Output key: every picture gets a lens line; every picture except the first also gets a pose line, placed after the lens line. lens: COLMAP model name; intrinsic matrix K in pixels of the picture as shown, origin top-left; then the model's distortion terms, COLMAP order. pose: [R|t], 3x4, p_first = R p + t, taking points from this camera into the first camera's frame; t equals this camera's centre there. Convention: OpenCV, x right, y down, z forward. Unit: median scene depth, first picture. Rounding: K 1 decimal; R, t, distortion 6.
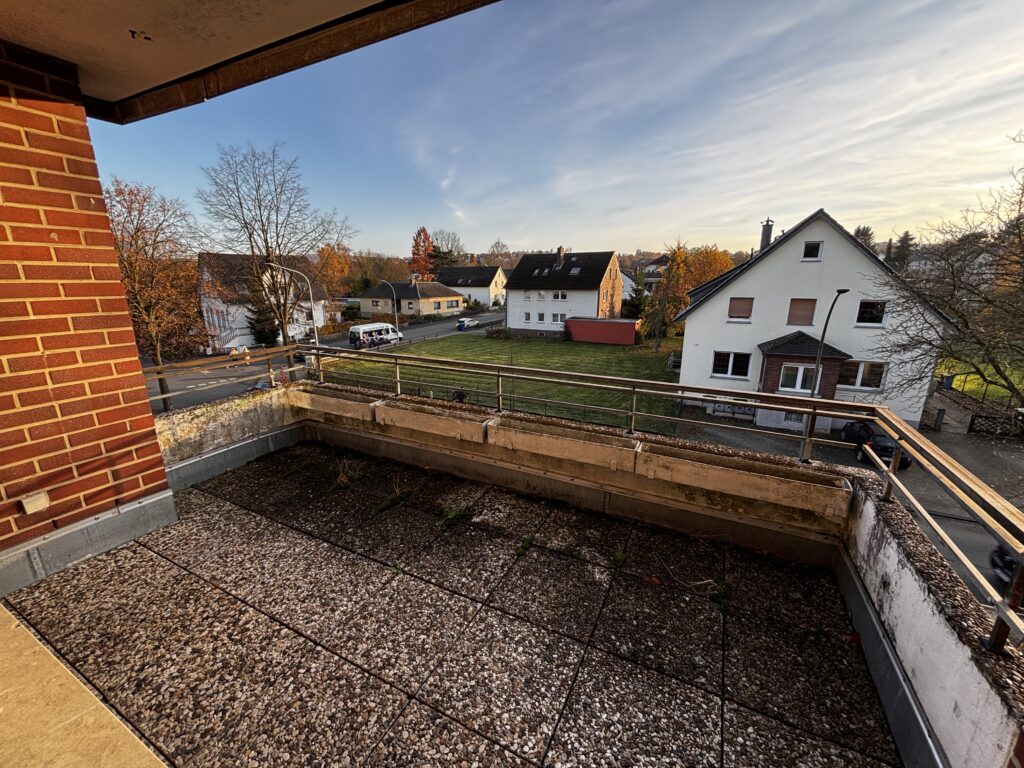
lens RADIAL K [[412.8, 0, 512.0], [0, 412.8, 384.0], [0, 0, 1]] dist [0.001011, 0.000476]
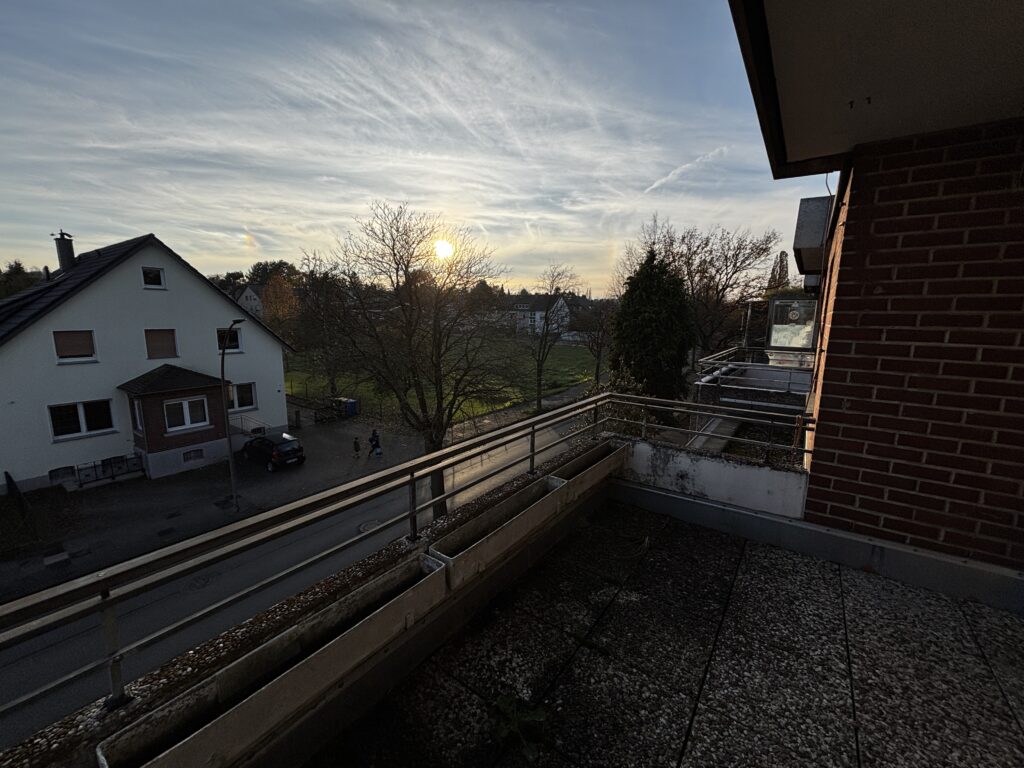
lens RADIAL K [[412.8, 0, 512.0], [0, 412.8, 384.0], [0, 0, 1]] dist [0.001011, 0.000476]
pose [[0.159057, -0.165951, 0.973222, -0.079144], [0.228839, 0.965122, 0.127170, -0.027593], [-0.960382, 0.202484, 0.191486, 0.099708]]
